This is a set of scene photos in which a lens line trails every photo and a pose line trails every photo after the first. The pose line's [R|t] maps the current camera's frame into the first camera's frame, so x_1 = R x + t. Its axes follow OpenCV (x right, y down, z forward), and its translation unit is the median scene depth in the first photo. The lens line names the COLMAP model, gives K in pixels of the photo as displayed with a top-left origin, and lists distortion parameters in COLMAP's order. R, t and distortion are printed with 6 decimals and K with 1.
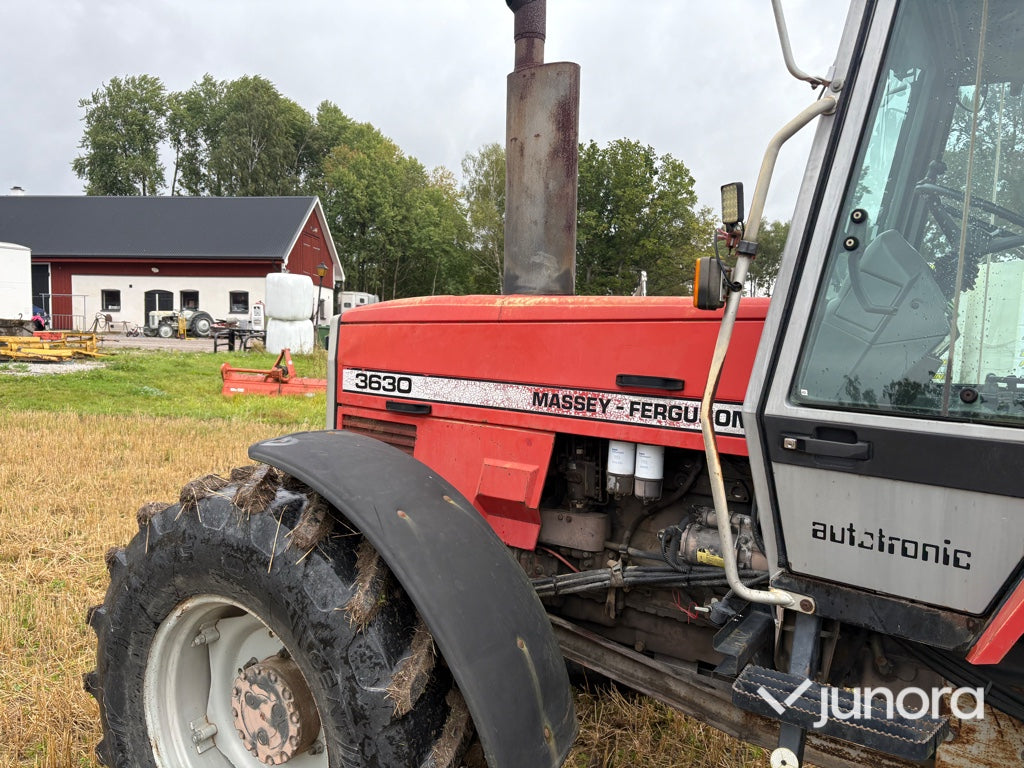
lens RADIAL K [[762.7, 0, 506.2], [0, 762.7, 395.6], [0, 0, 1]] dist [0.076781, -0.101597]
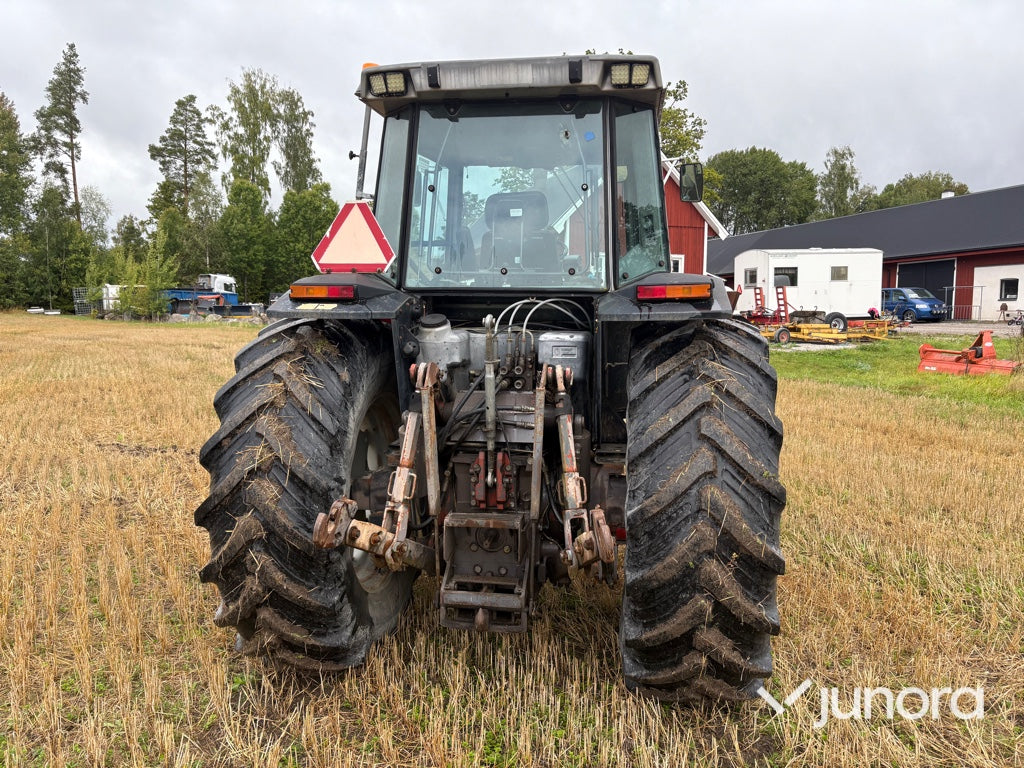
lens RADIAL K [[780.3, 0, 517.2], [0, 780.3, 380.4], [0, 0, 1]] dist [0.014431, -0.003461]
pose [[0.428782, 0.051269, -0.901952, 2.240018], [-0.061263, 0.997740, 0.027590, 0.082648], [0.901329, 0.043426, 0.430954, -0.069269]]
